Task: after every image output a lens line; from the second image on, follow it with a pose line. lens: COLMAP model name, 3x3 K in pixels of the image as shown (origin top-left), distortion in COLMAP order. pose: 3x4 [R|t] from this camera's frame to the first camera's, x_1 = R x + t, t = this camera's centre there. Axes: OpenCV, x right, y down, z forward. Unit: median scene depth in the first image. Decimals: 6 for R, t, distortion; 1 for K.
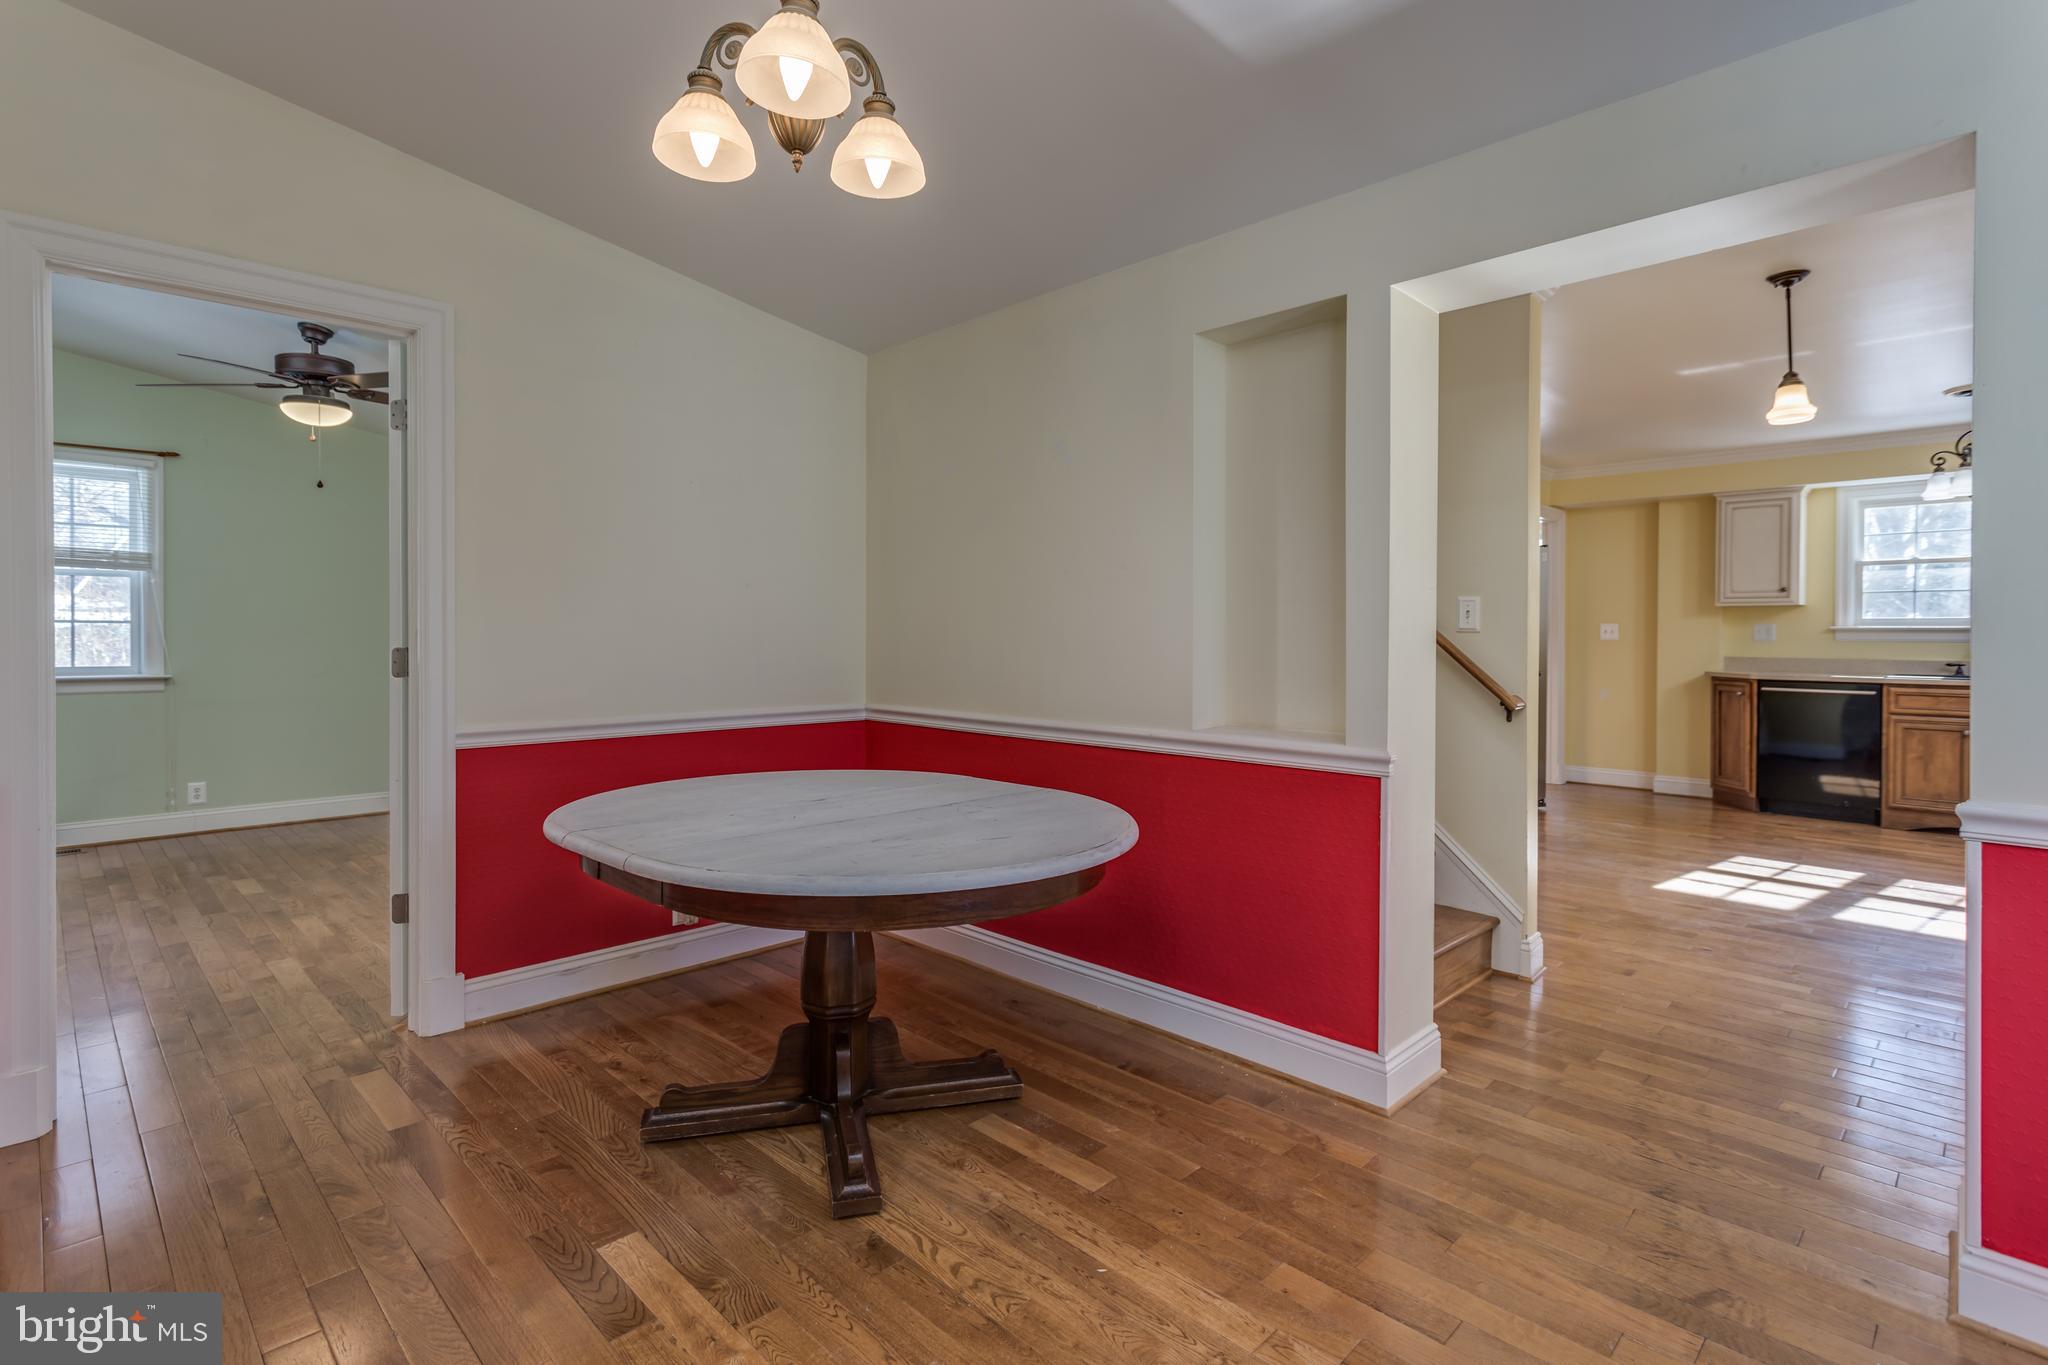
lens RADIAL K [[995.4, 0, 1039.6], [0, 995.4, 646.0], [0, 0, 1]] dist [0.006206, 0.001183]
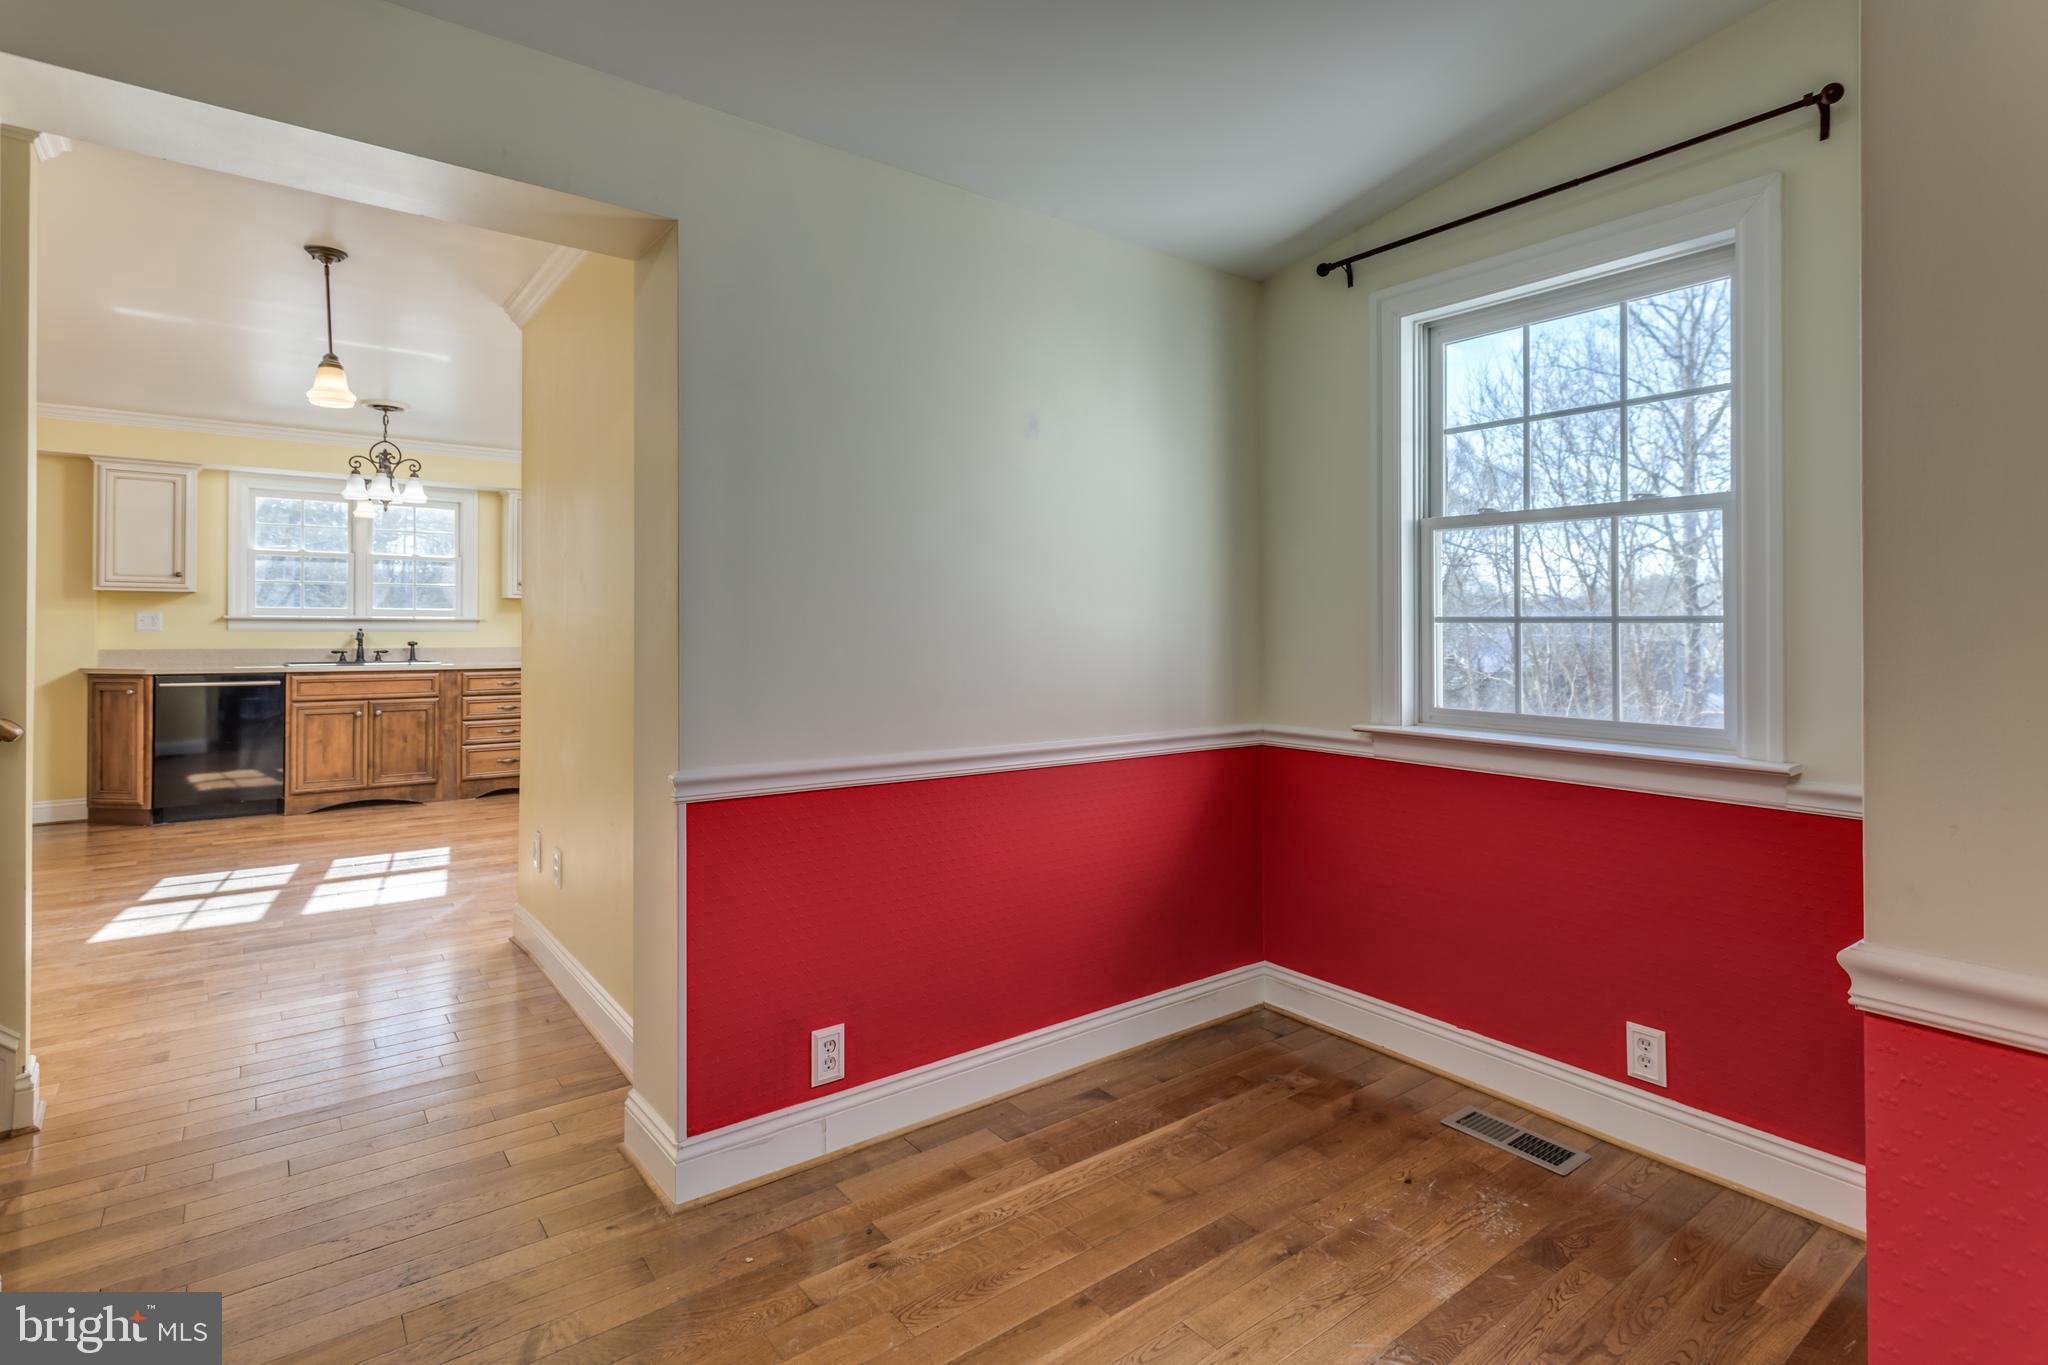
lens RADIAL K [[995.4, 0, 1028.5], [0, 995.4, 615.8], [0, 0, 1]] dist [0.006206, 0.001183]
pose [[0.139310, 0.008326, 0.990214, -0.055722], [0.007185, 0.999930, -0.009418, -0.005018], [-0.990223, 0.008427, 0.139241, 0.113647]]
